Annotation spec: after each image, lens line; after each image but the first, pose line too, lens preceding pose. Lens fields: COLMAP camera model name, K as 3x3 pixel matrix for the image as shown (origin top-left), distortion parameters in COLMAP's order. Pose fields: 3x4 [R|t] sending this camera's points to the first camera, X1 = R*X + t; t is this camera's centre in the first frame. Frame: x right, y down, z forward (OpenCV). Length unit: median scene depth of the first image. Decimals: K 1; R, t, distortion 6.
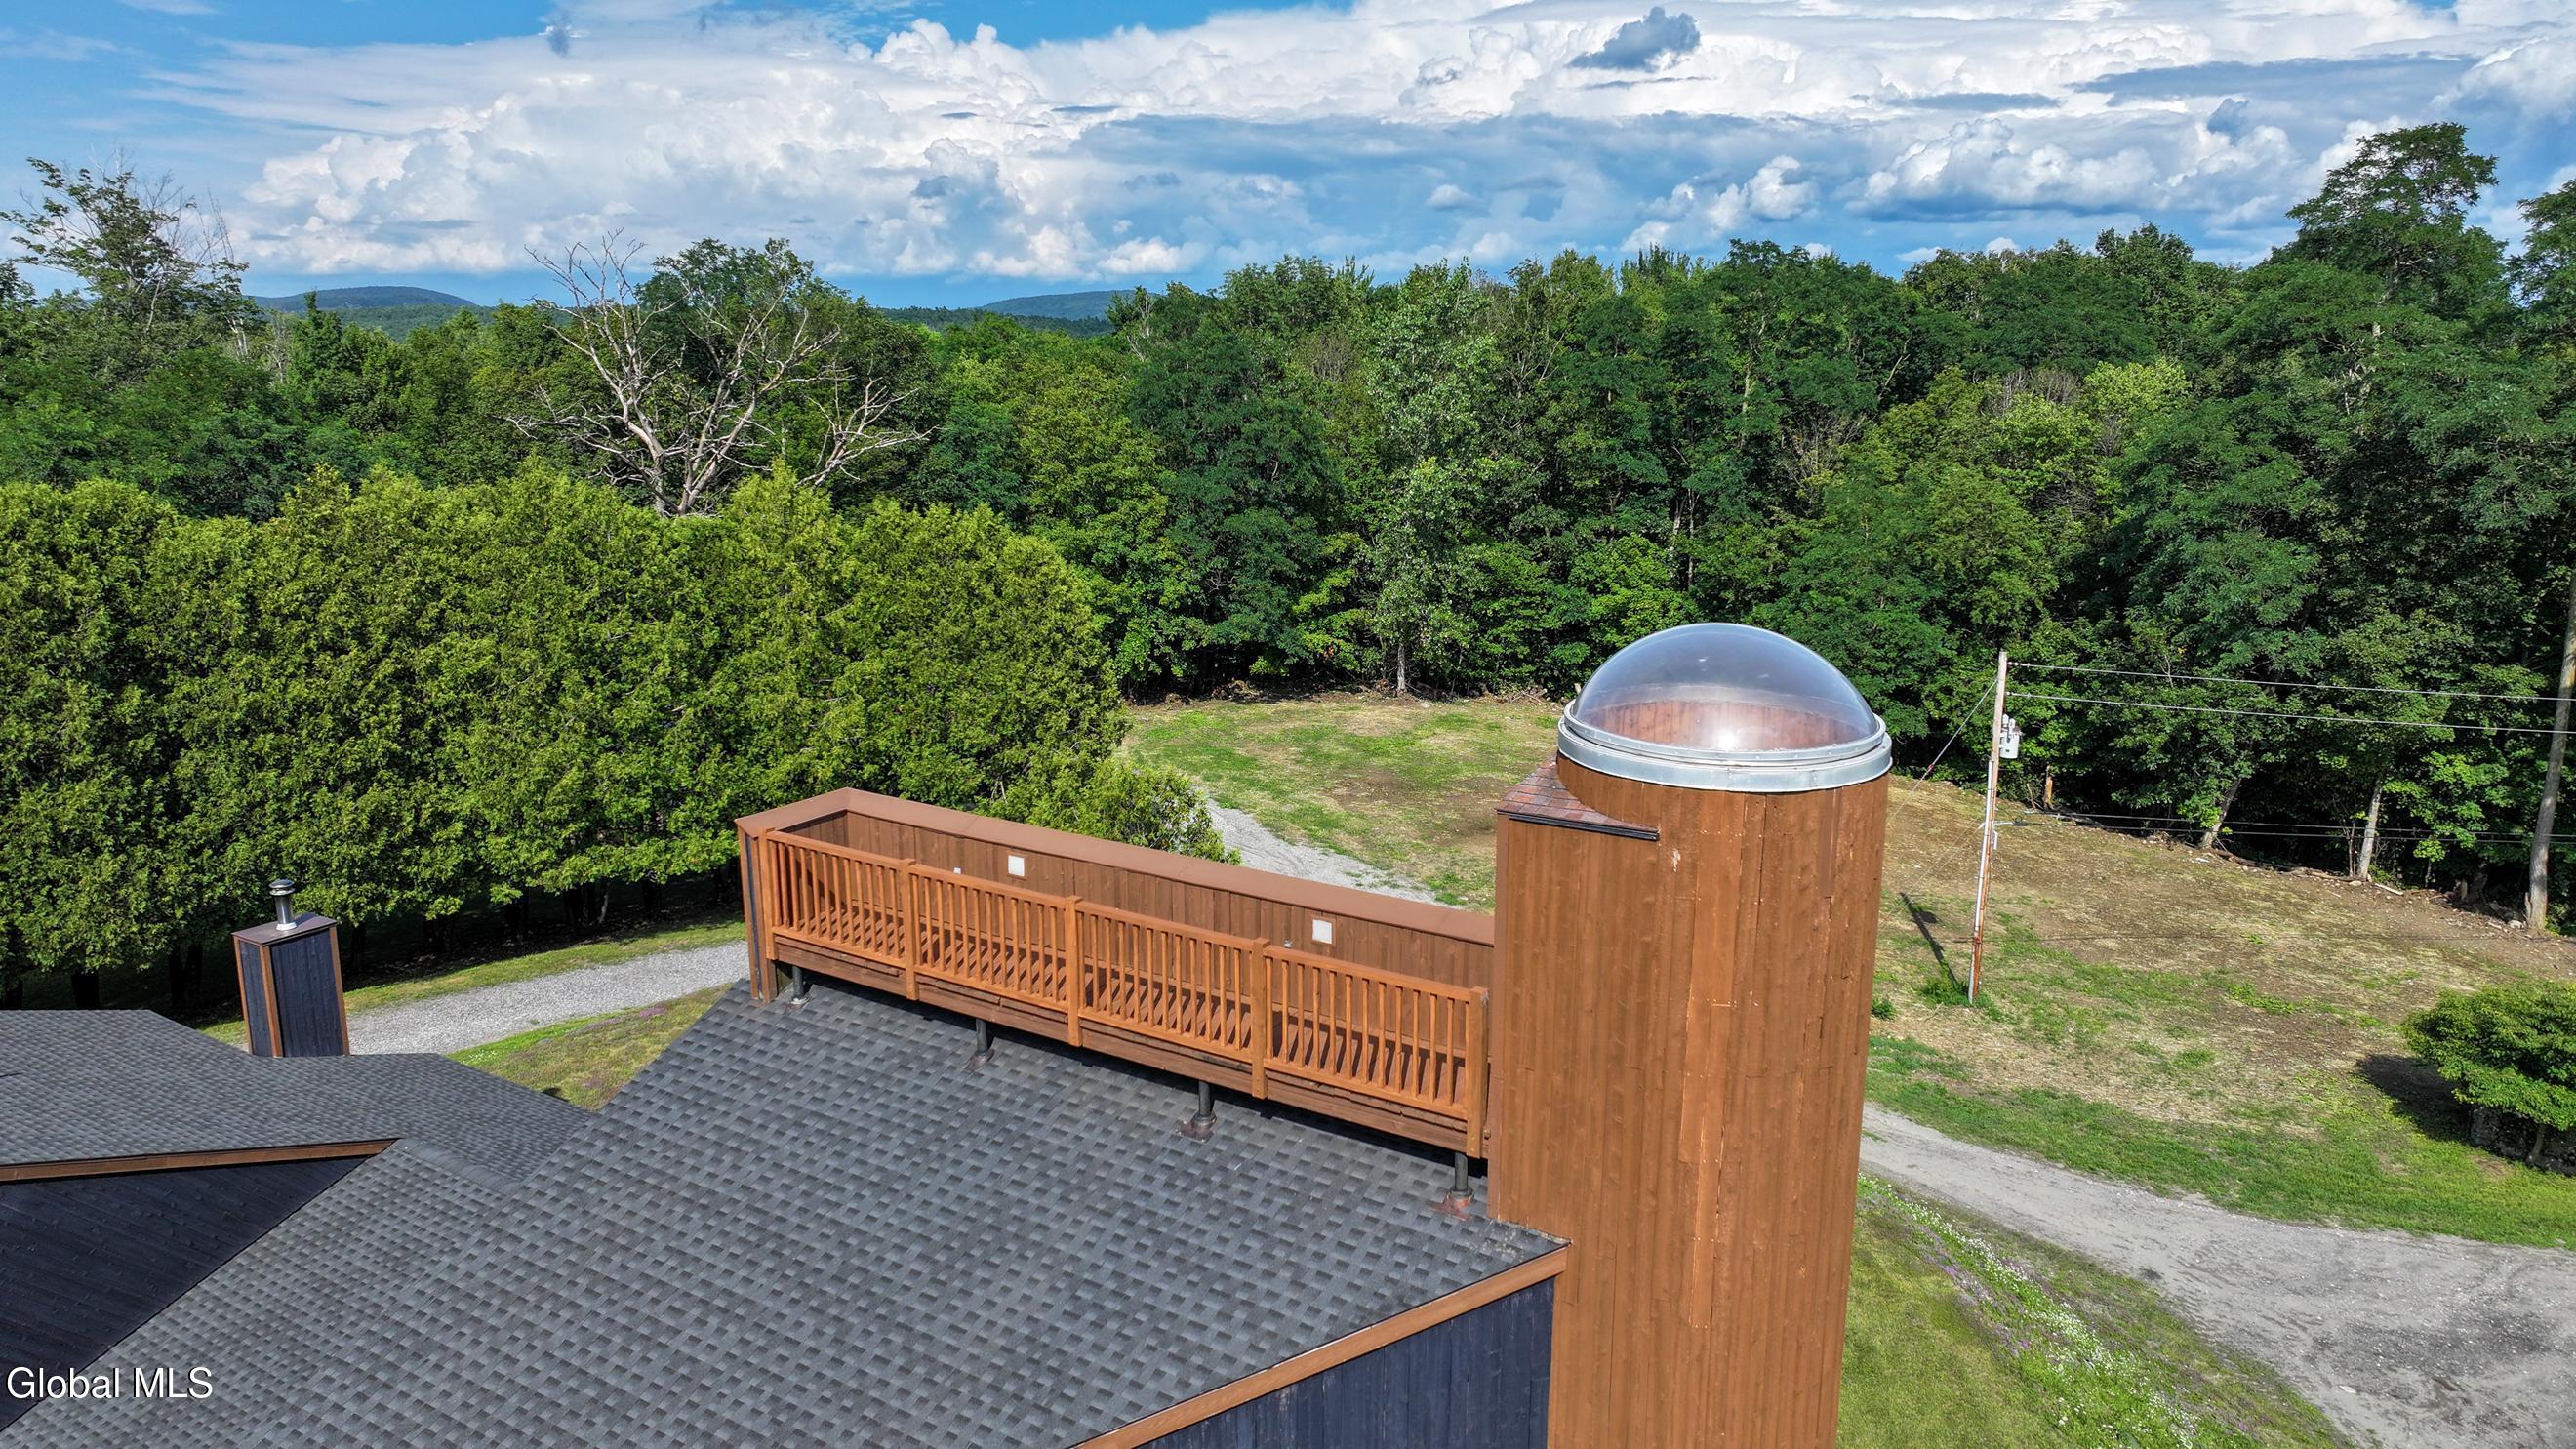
lens RADIAL K [[1809.6, 0, 1293.0], [0, 1809.6, 713.6], [0, 0, 1]] dist [-0.001511, 0.019056]
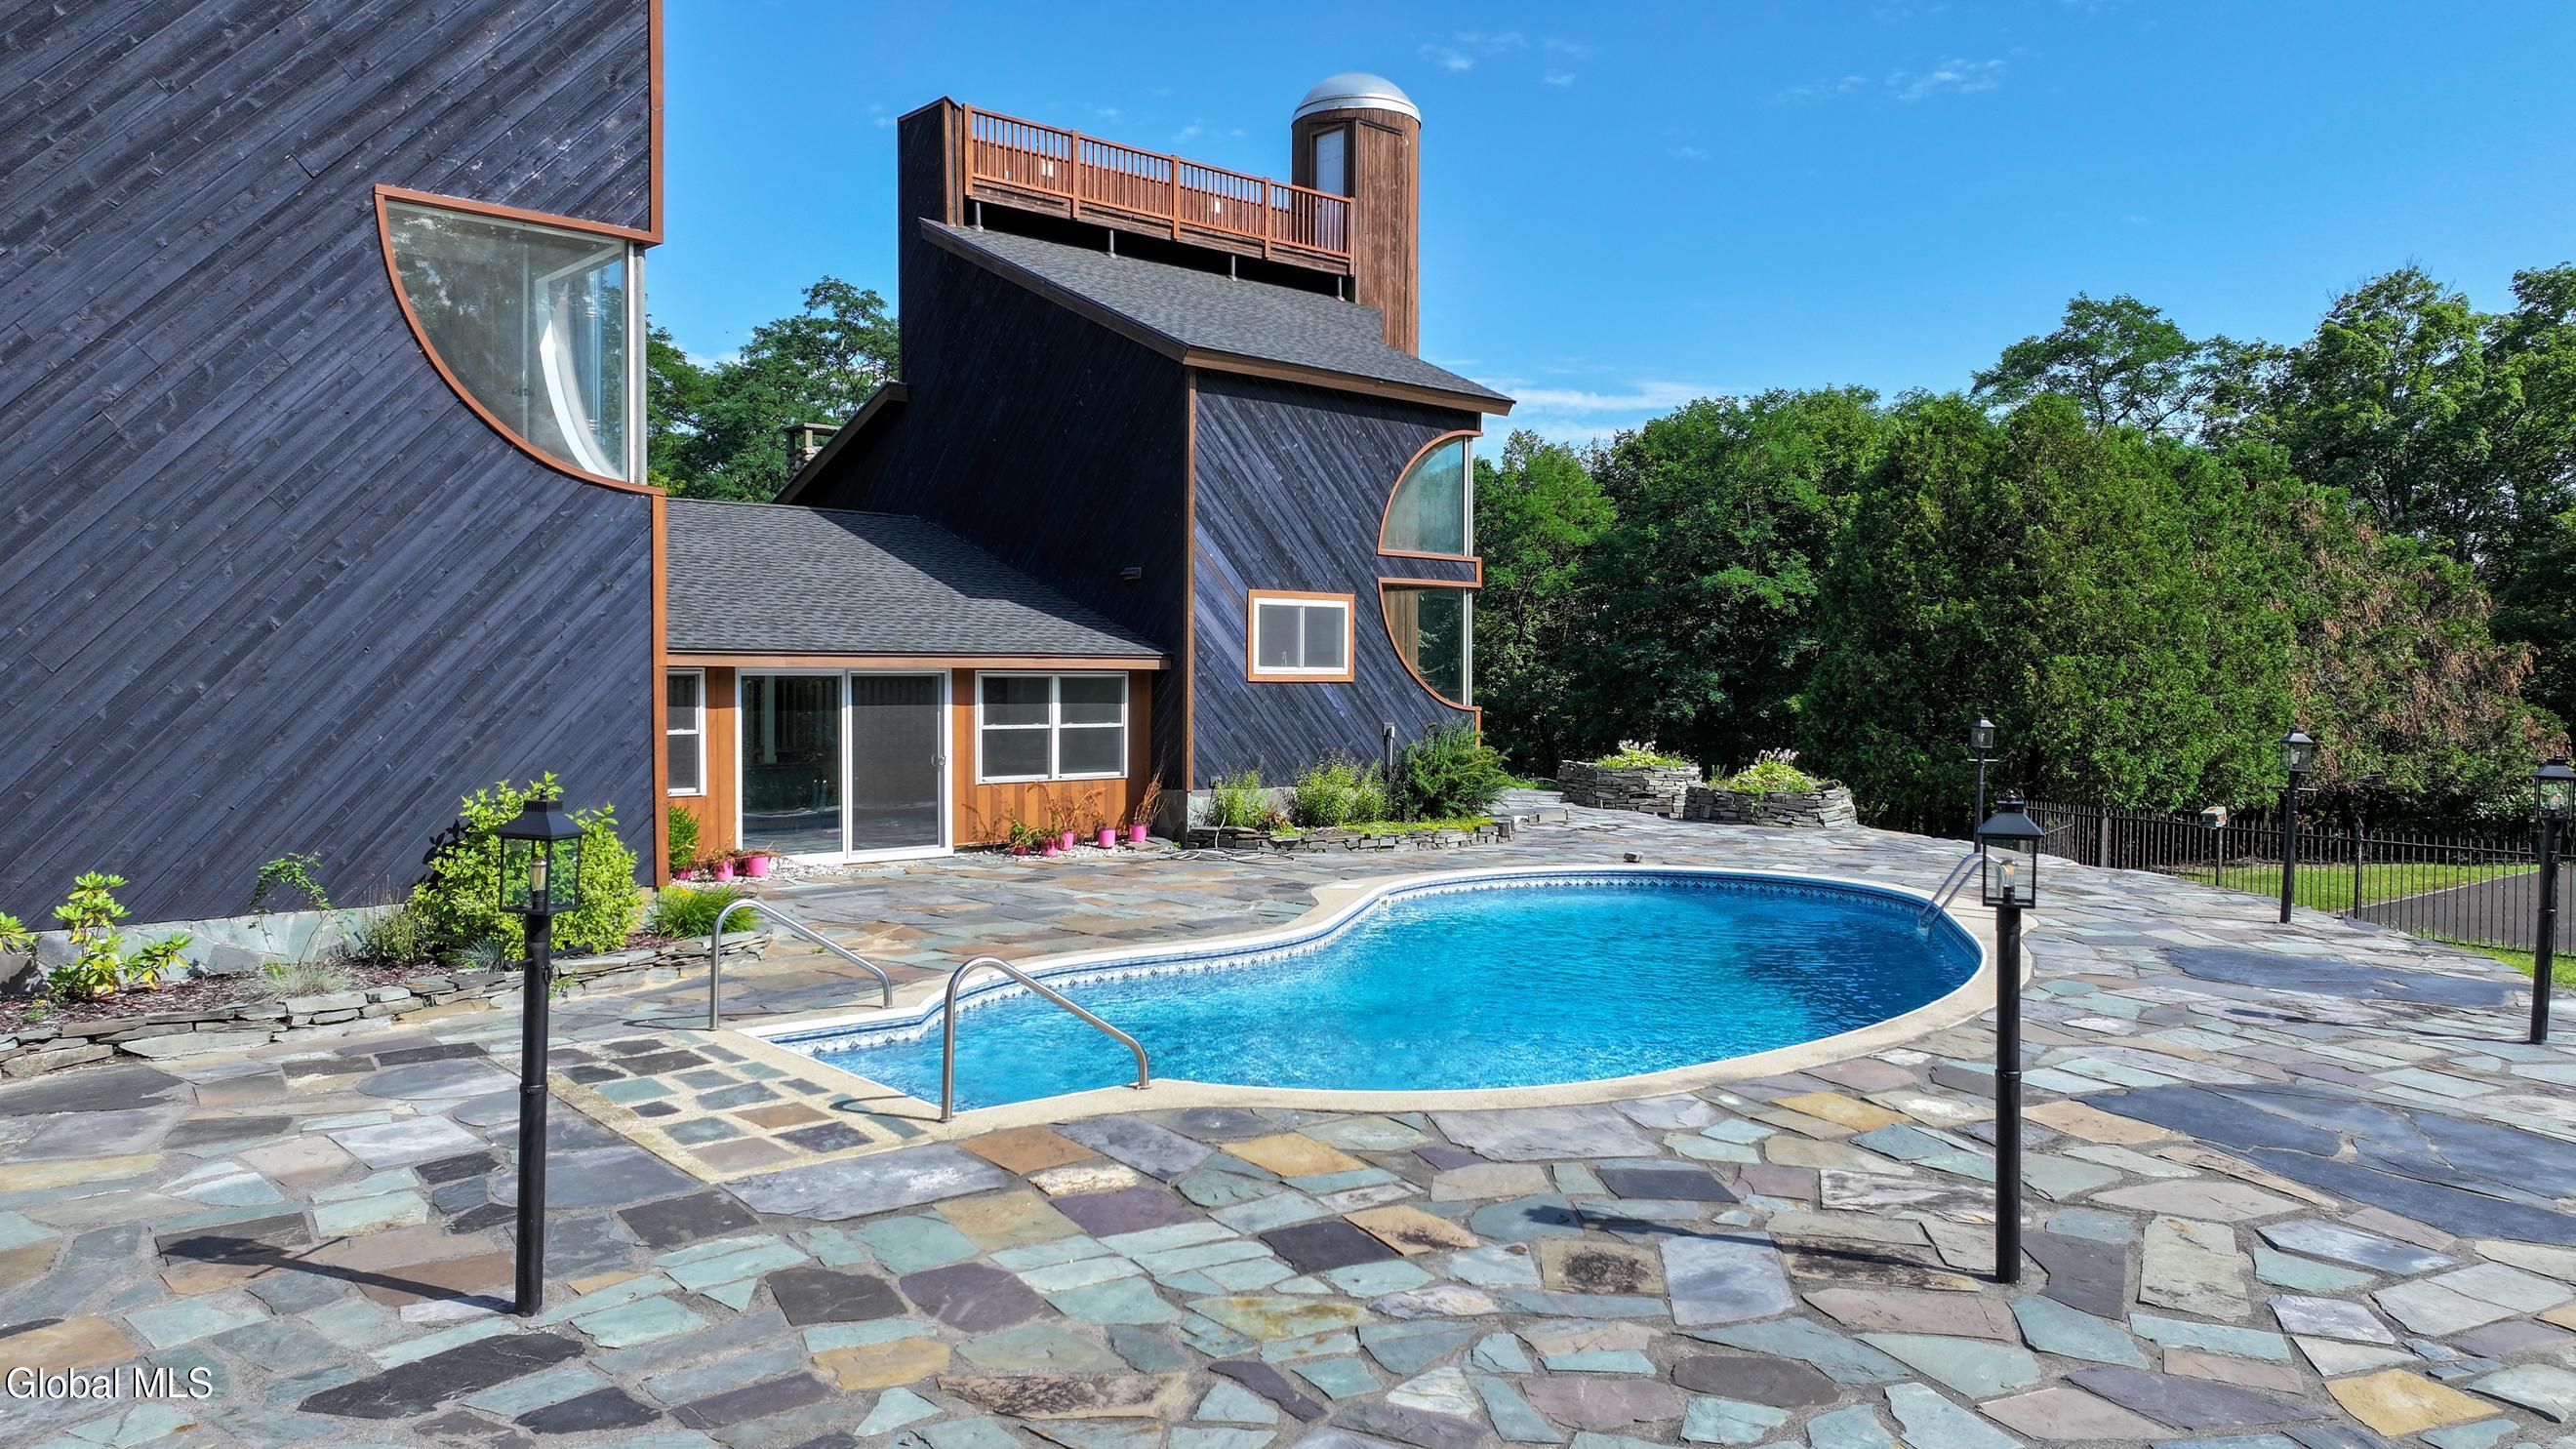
lens RADIAL K [[1809.6, 0, 1293.0], [0, 1809.6, 713.6], [0, 0, 1]] dist [-0.001511, 0.019056]
pose [[0.242677, -0.022875, 0.969837, -0.498270], [0.208677, 0.977550, -0.029159, 0.193628], [-0.947397, 0.209459, 0.242003, 0.142832]]
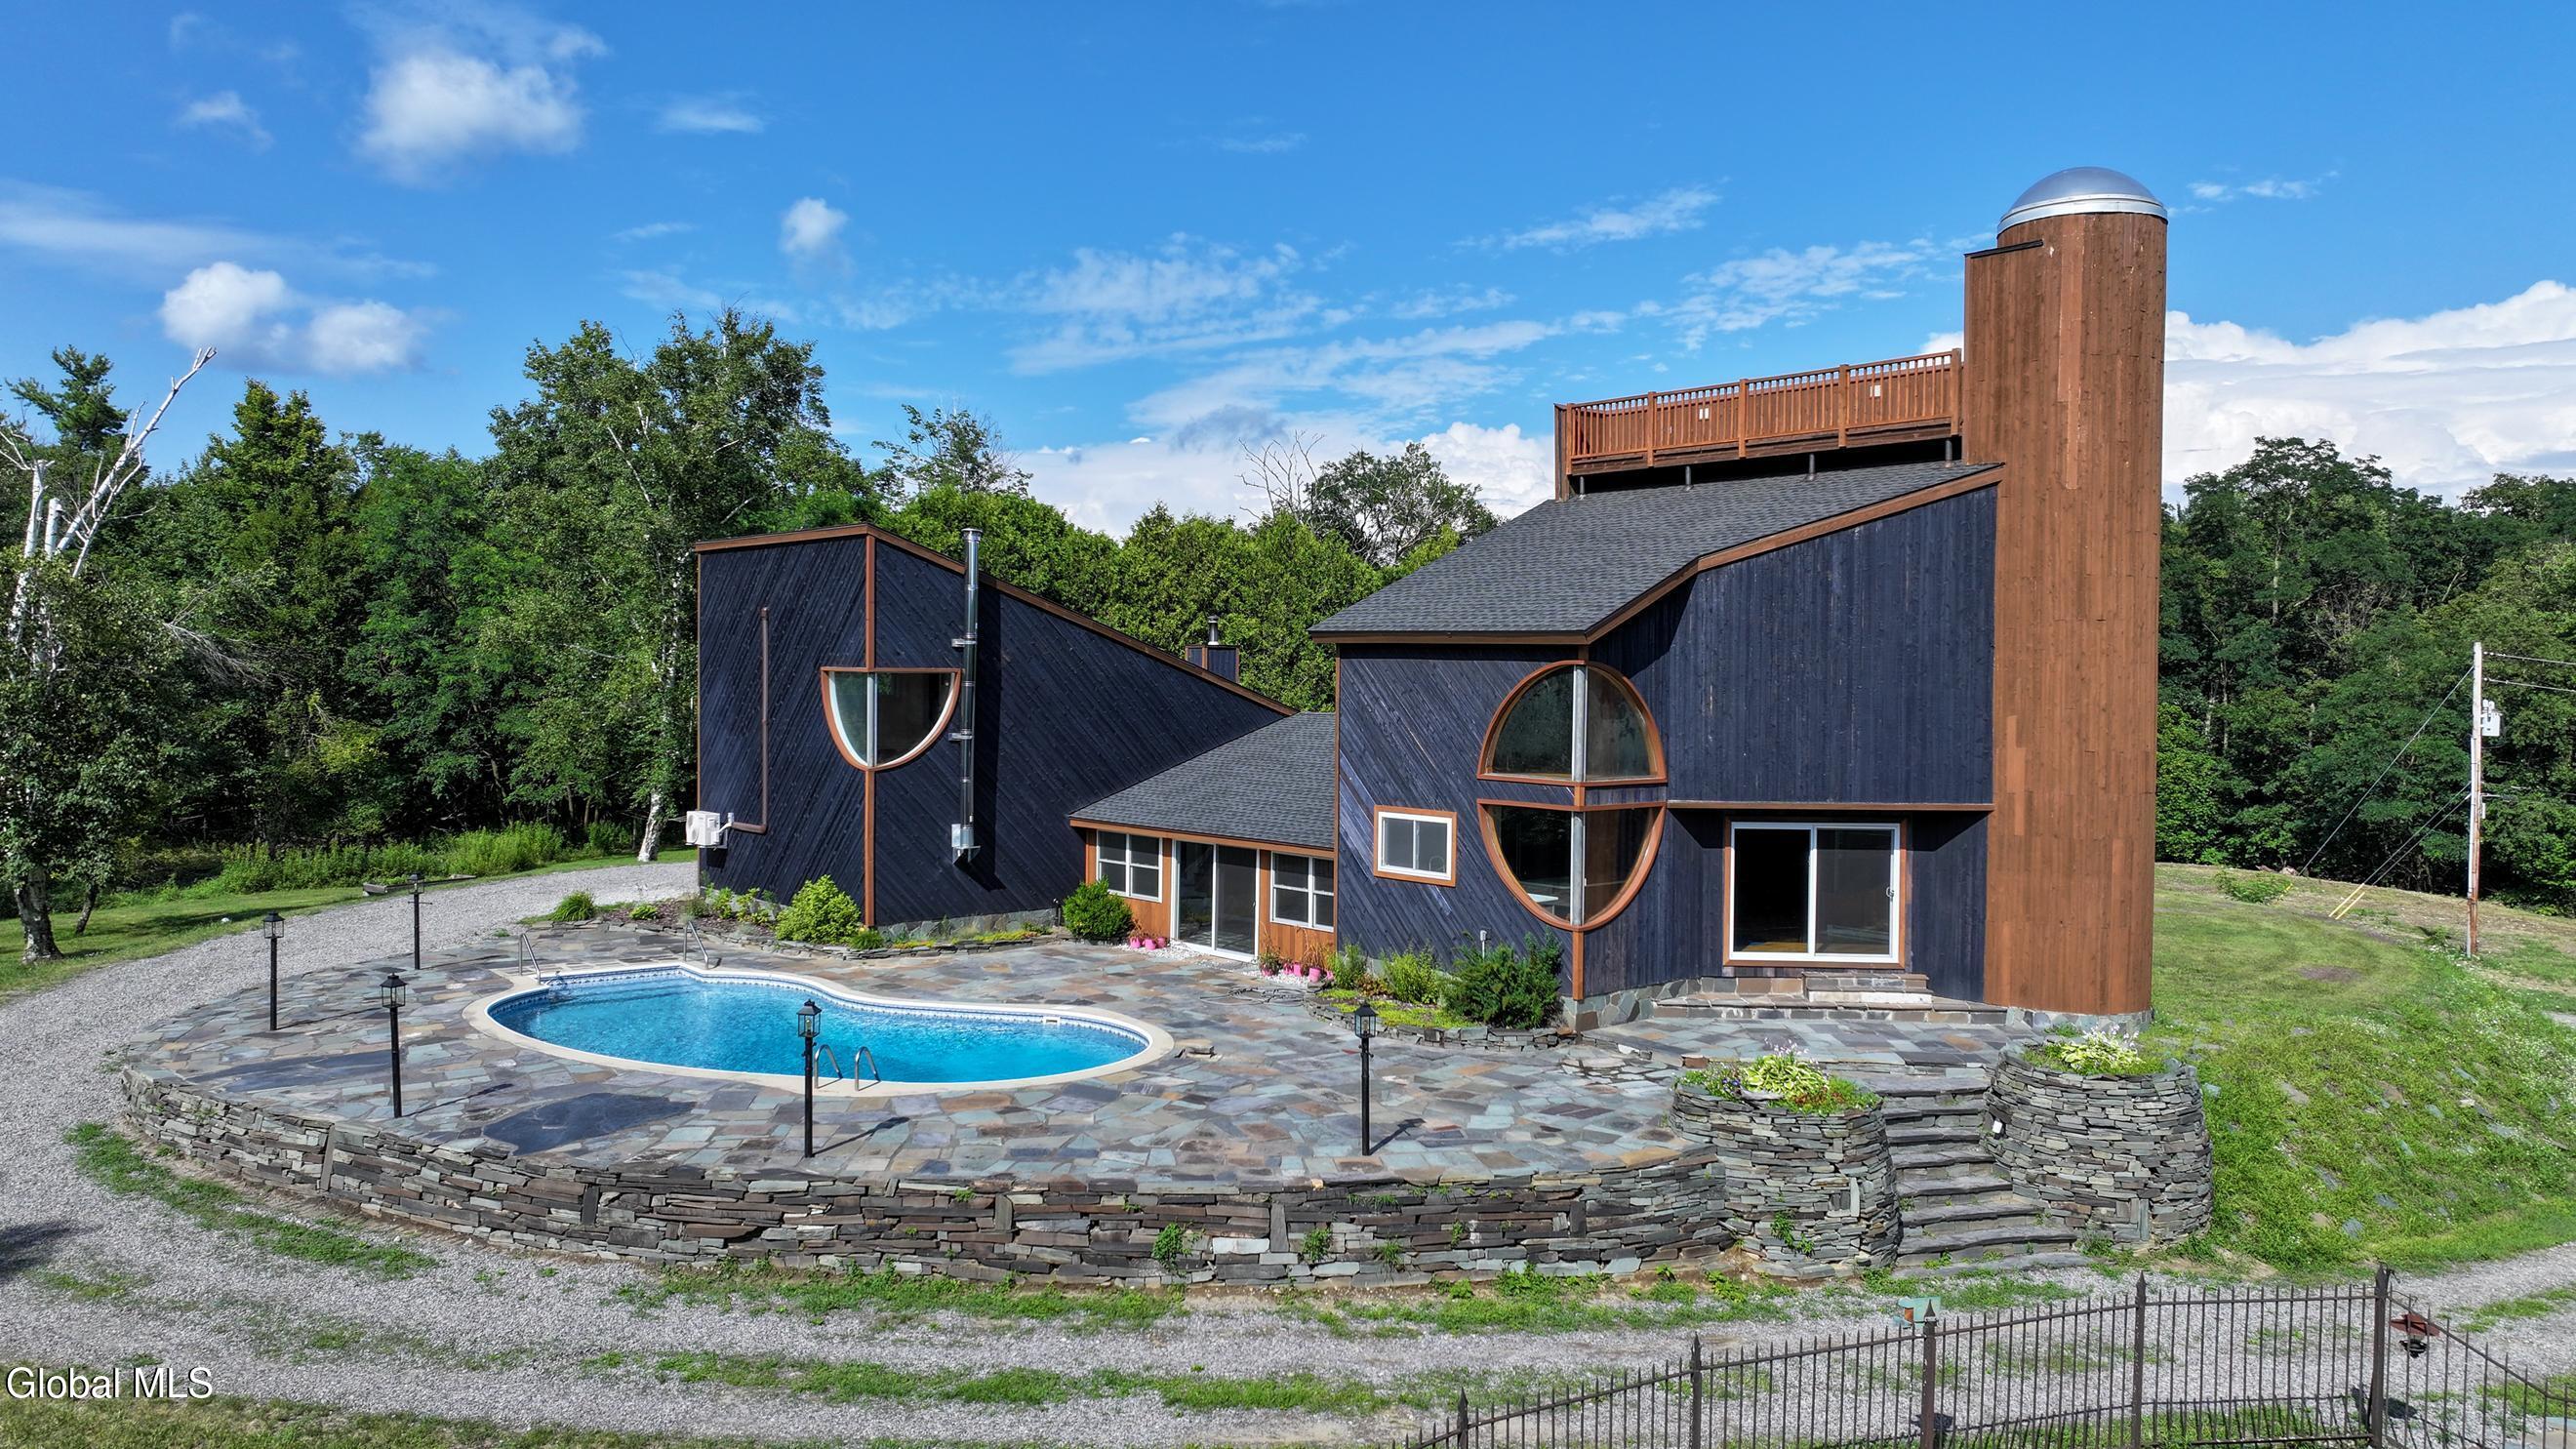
lens RADIAL K [[1808.0, 0, 1297.6], [0, 1808.0, 714.5], [0, 0, 1]] dist [0.003995, 0.012496]
pose [[0.959901, 0.008255, -0.280219, -0.008330], [-0.063501, 0.979988, -0.188654, 0.225683], [0.273054, 0.198884, 0.941216, -0.241673]]
